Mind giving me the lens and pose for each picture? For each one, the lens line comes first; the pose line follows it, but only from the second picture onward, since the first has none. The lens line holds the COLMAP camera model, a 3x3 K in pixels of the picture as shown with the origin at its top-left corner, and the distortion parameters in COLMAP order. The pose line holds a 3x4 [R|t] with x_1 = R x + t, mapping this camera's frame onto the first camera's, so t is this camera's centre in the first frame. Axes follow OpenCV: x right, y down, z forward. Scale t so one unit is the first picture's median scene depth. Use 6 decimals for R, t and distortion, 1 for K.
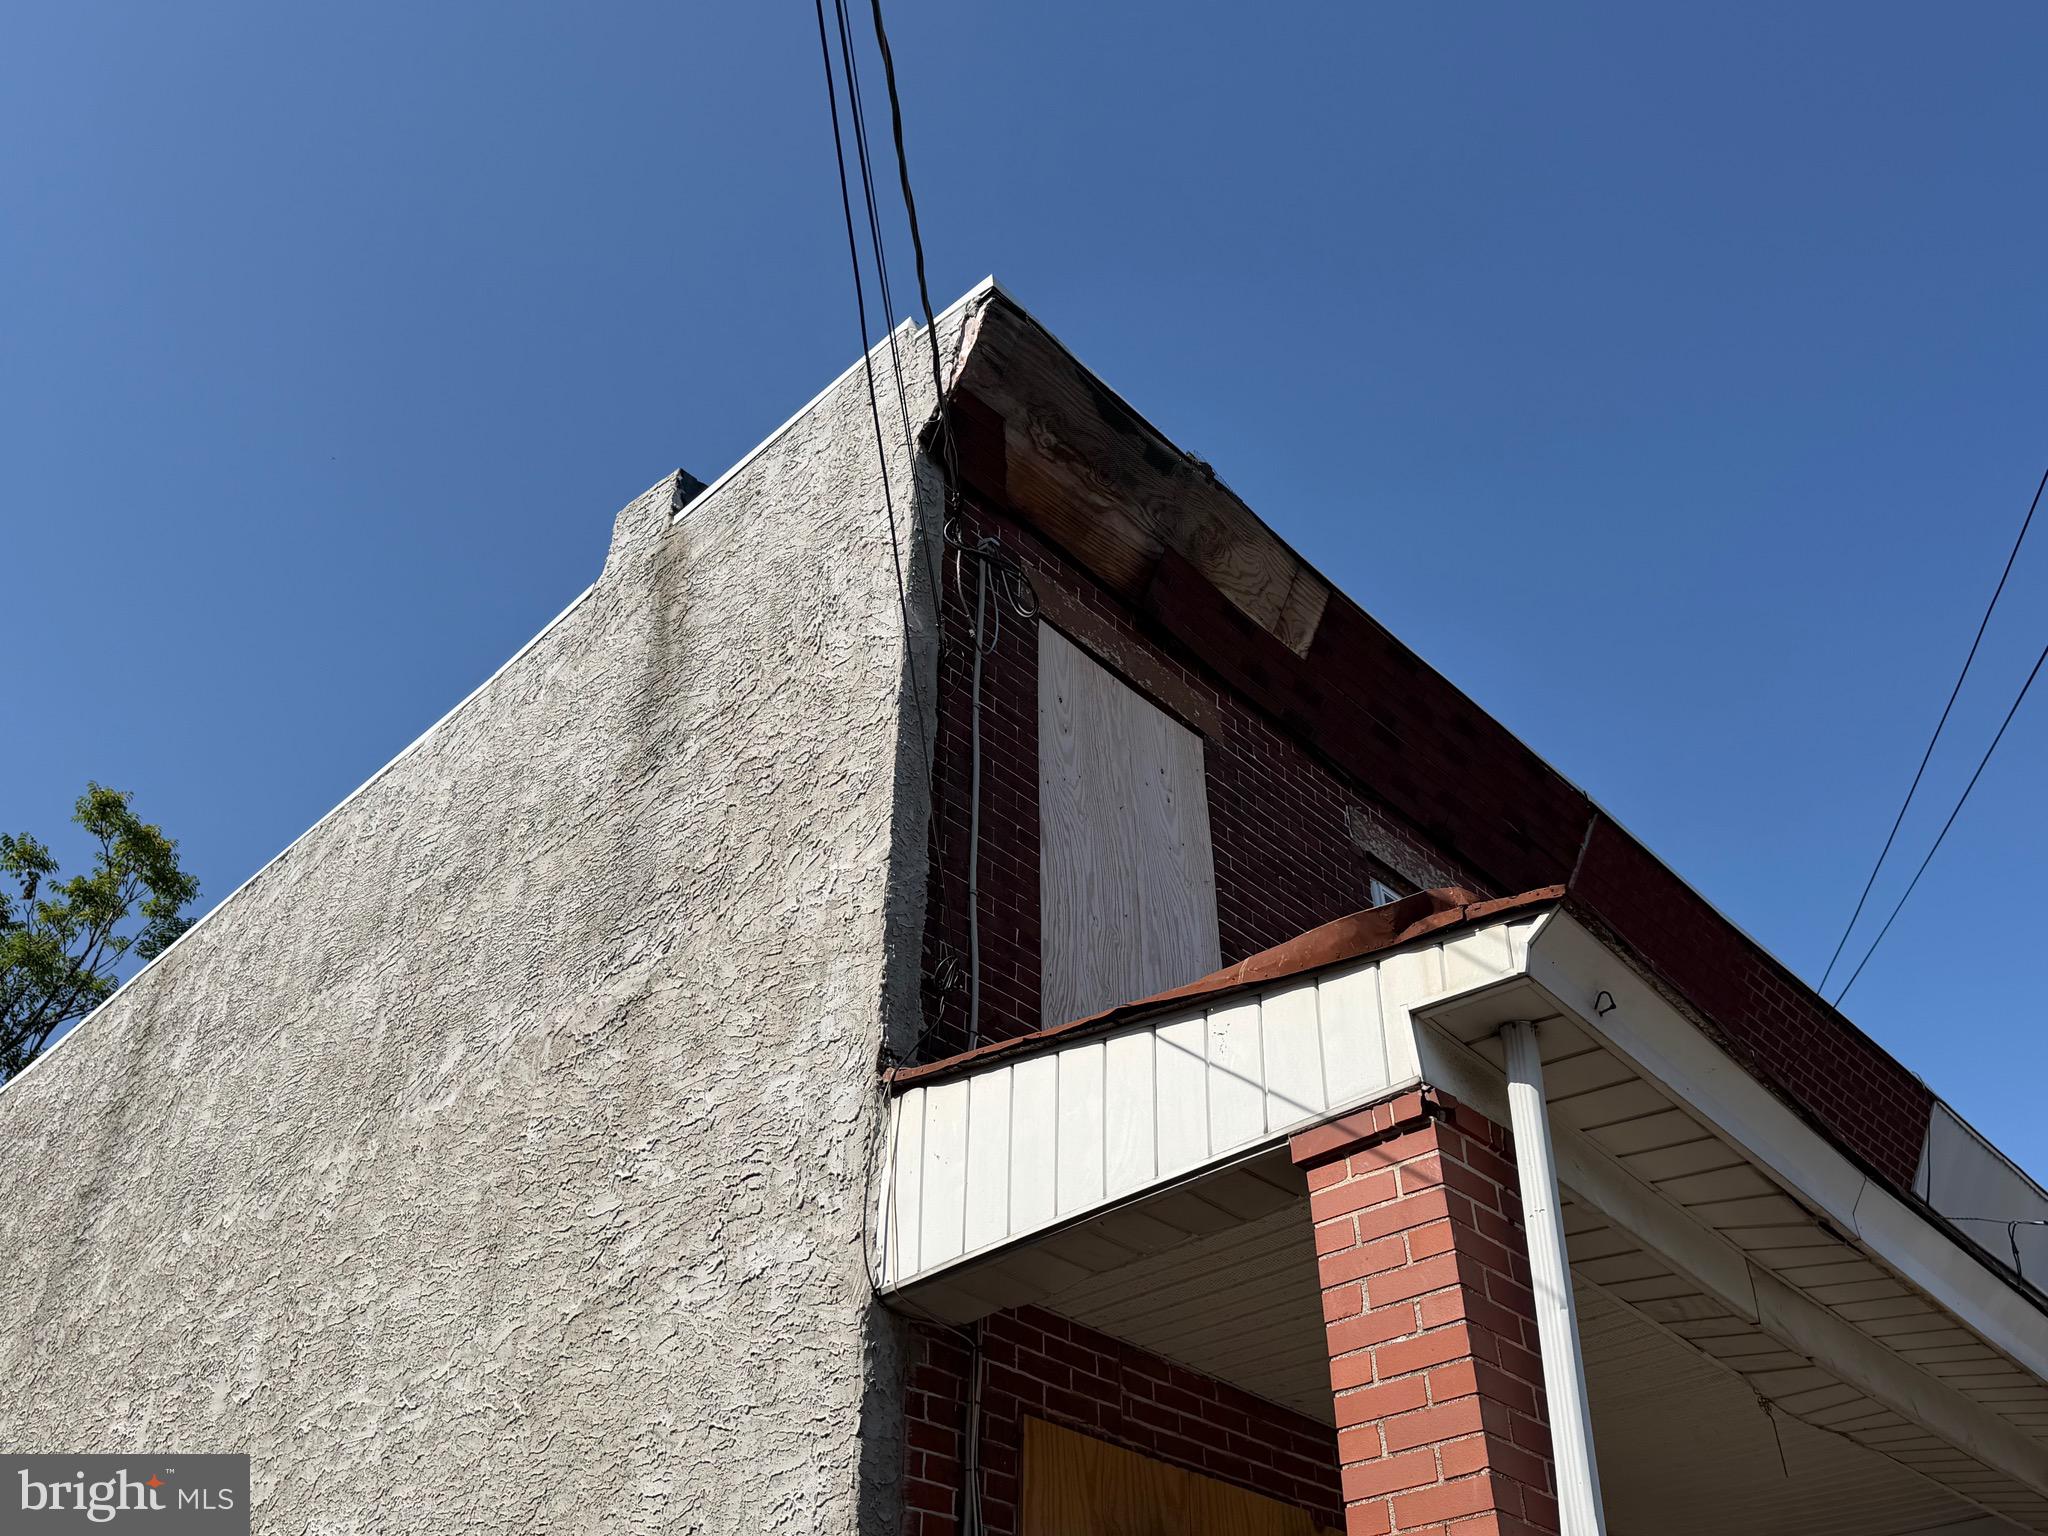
lens RADIAL K [[1709.8, 0, 1024.0], [0, 1709.8, 768.0], [0, 0, 1]] dist [0.001968, 0.000701]
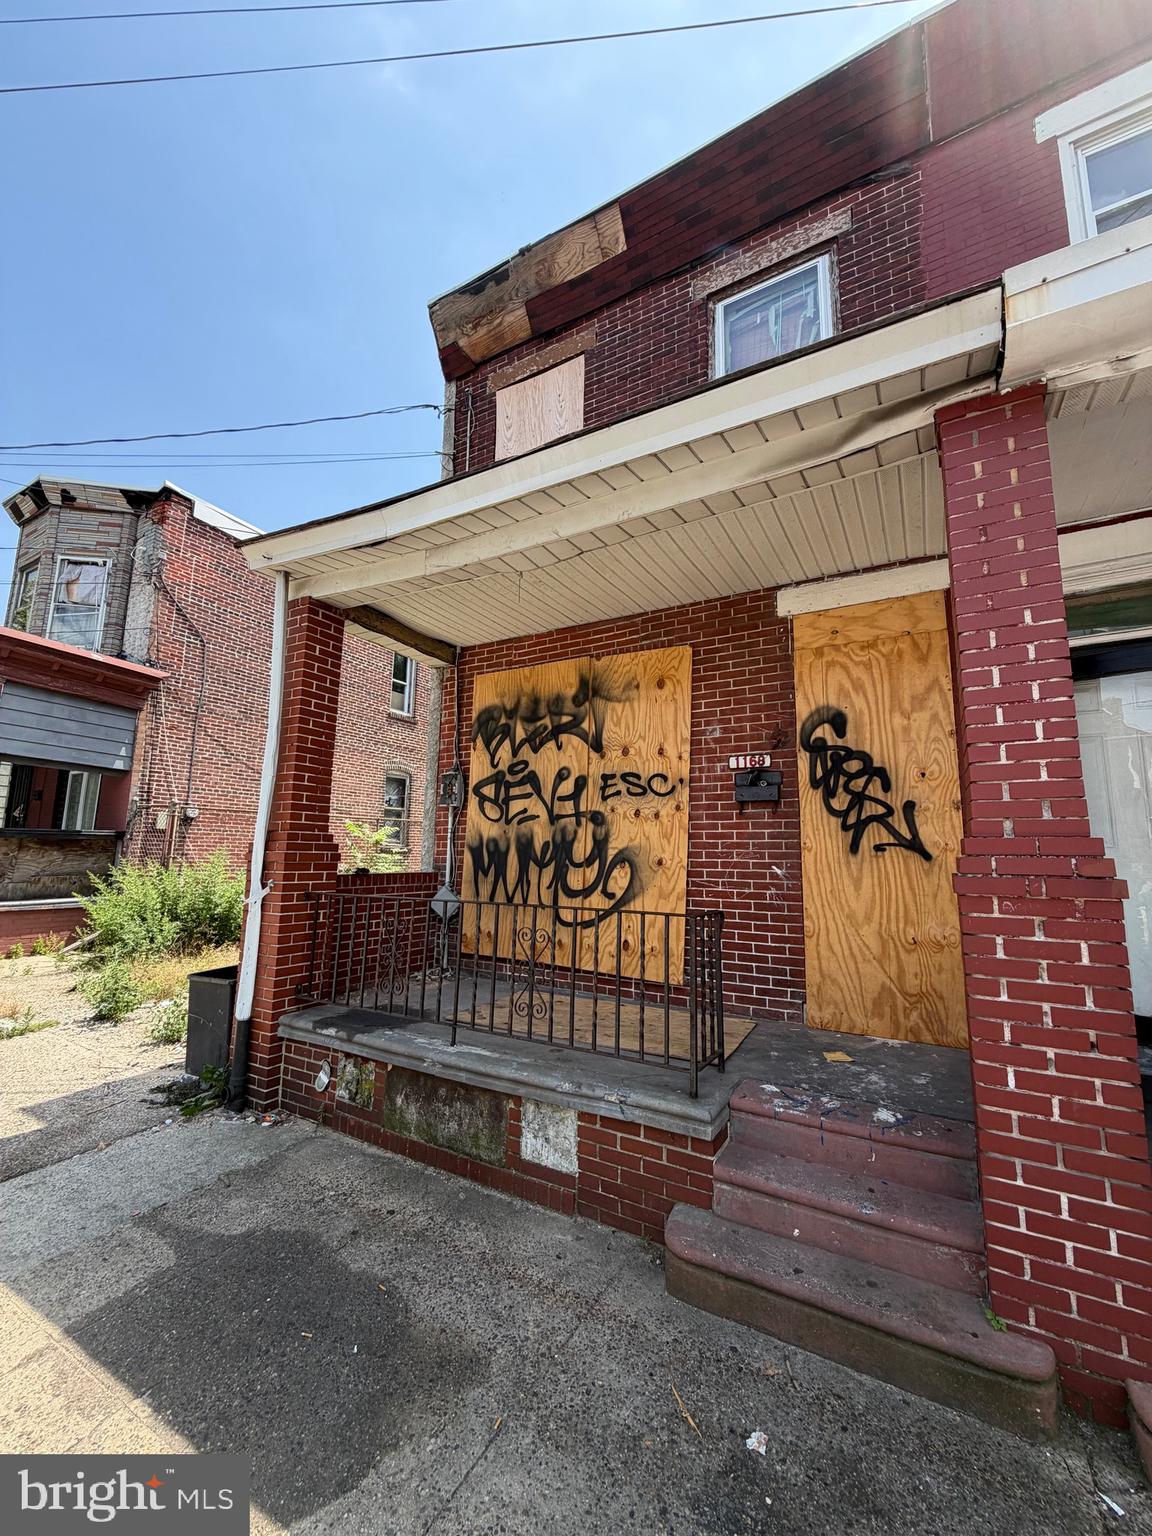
lens RADIAL K [[627.8, 0, 576.0], [0, 627.8, 768.0], [0, 0, 1]] dist [0.000494, -0.000117]
pose [[0.232620, -0.147000, -0.961394, 0.905203], [0.587728, 0.808846, 0.018533, 0.446515], [0.774896, -0.569349, 0.274549, 0.486919]]
